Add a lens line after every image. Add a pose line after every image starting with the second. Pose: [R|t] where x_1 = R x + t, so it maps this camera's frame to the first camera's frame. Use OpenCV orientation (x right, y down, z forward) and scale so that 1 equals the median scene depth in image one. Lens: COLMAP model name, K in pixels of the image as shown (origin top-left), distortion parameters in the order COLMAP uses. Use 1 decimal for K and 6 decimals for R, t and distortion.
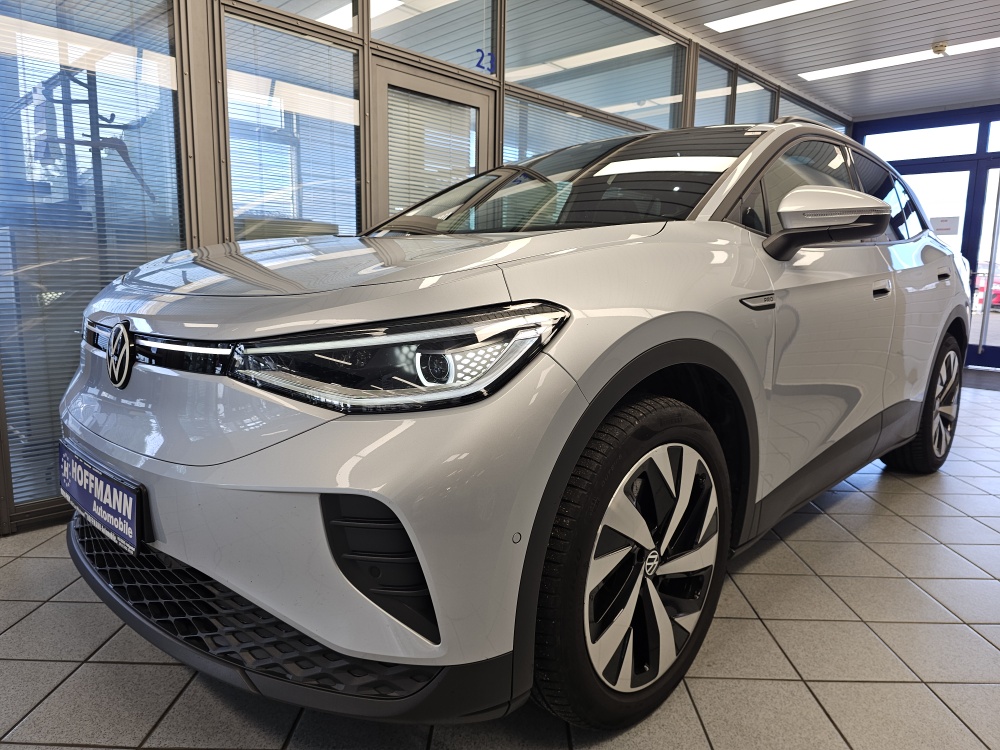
lens RADIAL K [[671.4, 0, 510.2], [0, 671.4, 387.0], [0, 0, 1]] dist [0.058989, -0.053037]
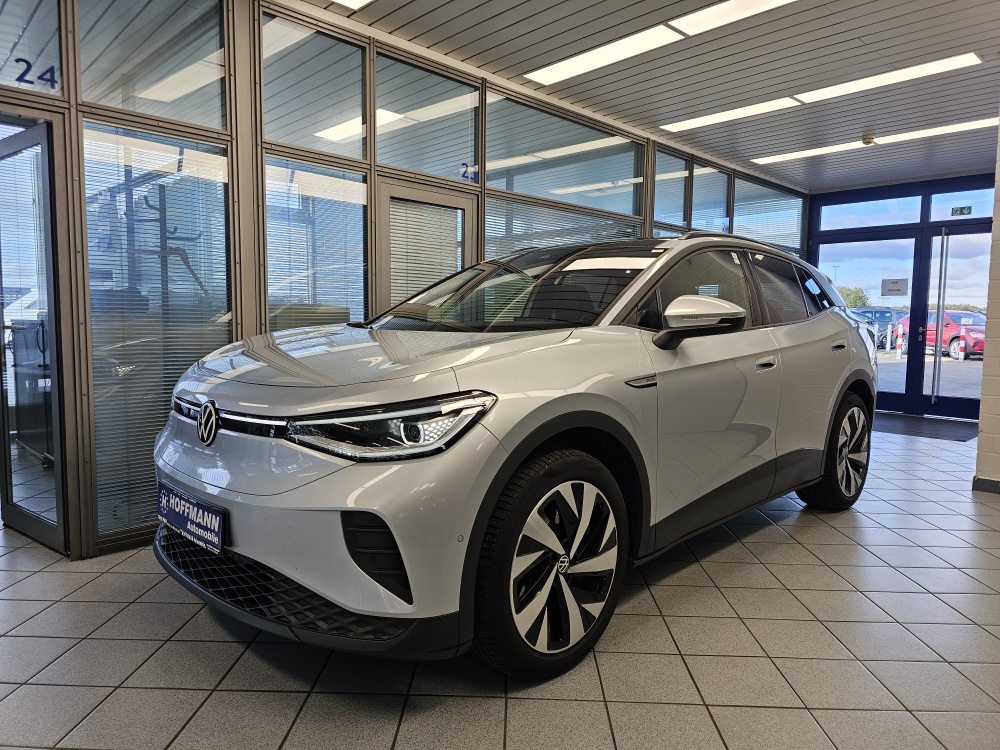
lens RADIAL K [[671.4, 0, 495.7], [0, 671.4, 377.5], [0, 0, 1]] dist [0.058989, -0.053037]
pose [[0.999656, -0.006270, -0.025461, 0.094984], [0.004181, 0.996682, -0.081284, -0.021245], [0.025886, 0.081149, 0.996366, -0.446443]]
